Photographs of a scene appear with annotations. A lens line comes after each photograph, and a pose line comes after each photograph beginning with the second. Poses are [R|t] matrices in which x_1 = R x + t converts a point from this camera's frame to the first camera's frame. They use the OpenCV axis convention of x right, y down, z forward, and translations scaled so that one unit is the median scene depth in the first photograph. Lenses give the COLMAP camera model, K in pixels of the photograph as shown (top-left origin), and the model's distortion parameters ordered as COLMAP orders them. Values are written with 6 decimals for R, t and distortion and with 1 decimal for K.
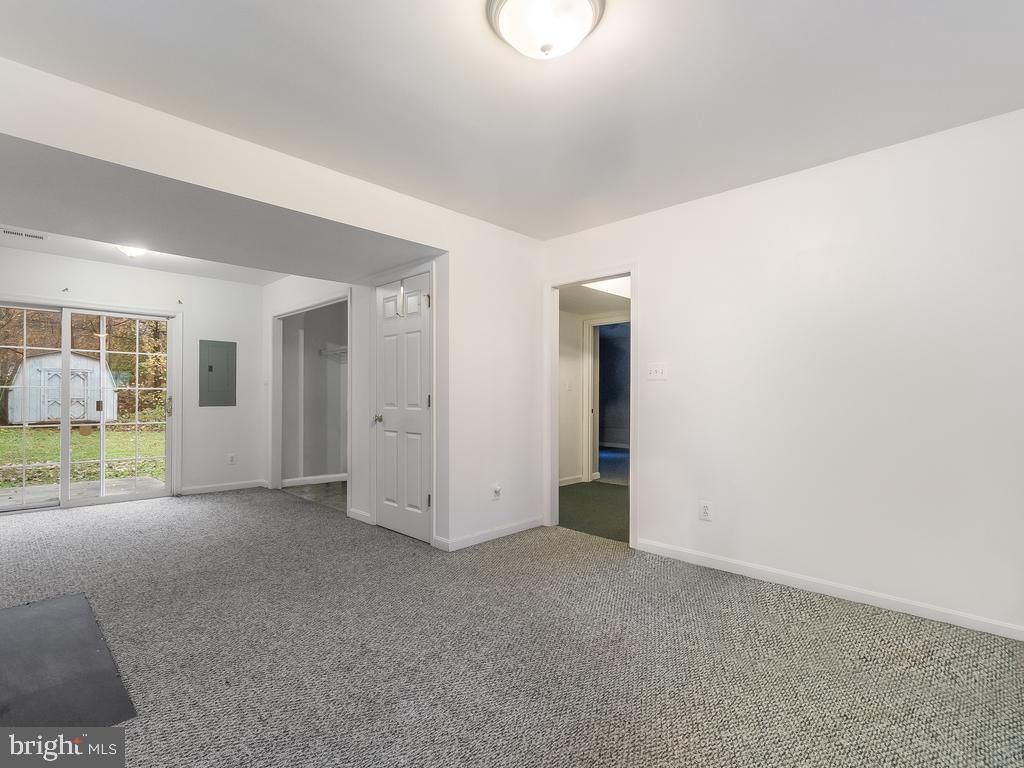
lens RADIAL K [[504.5, 0, 497.9], [0, 504.5, 389.6], [0, 0, 1]] dist [-0.055571, 0.025040]
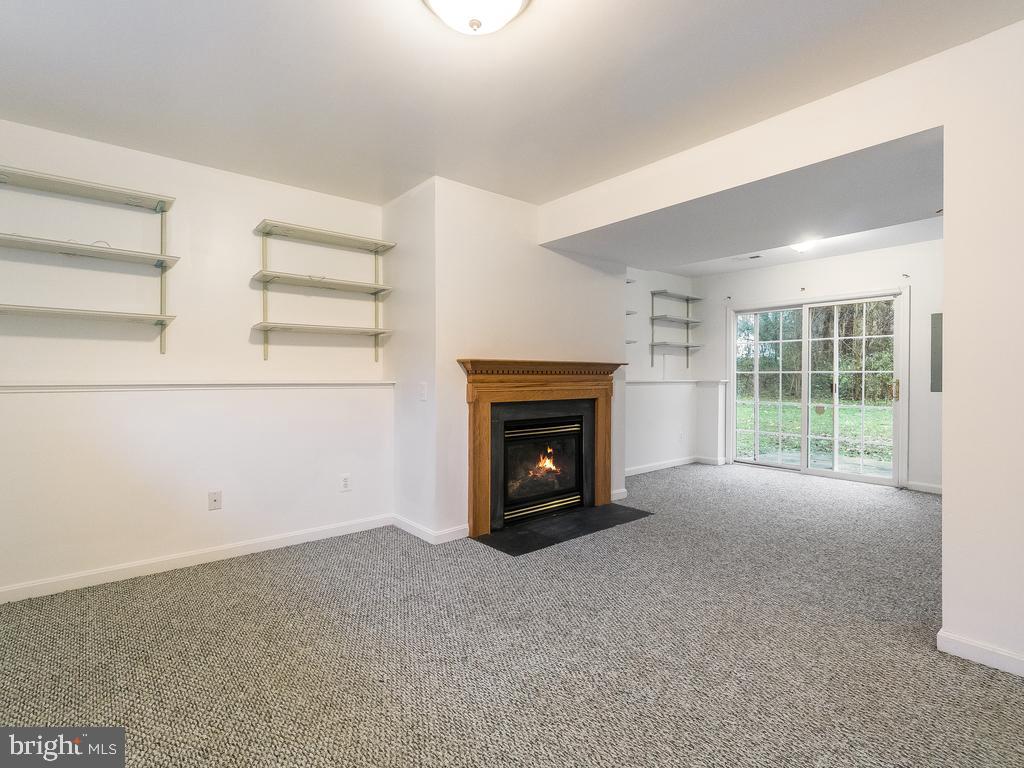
lens RADIAL K [[496.8, 0, 512.0], [0, 496.8, 384.0], [0, 0, 1]] dist [0.011711, 0.000151]
pose [[-0.089526, 0.014539, -0.995878, 0.428213], [0.010163, 0.999855, 0.013683, 0.001644], [0.995933, -0.008896, -0.089660, 0.459047]]
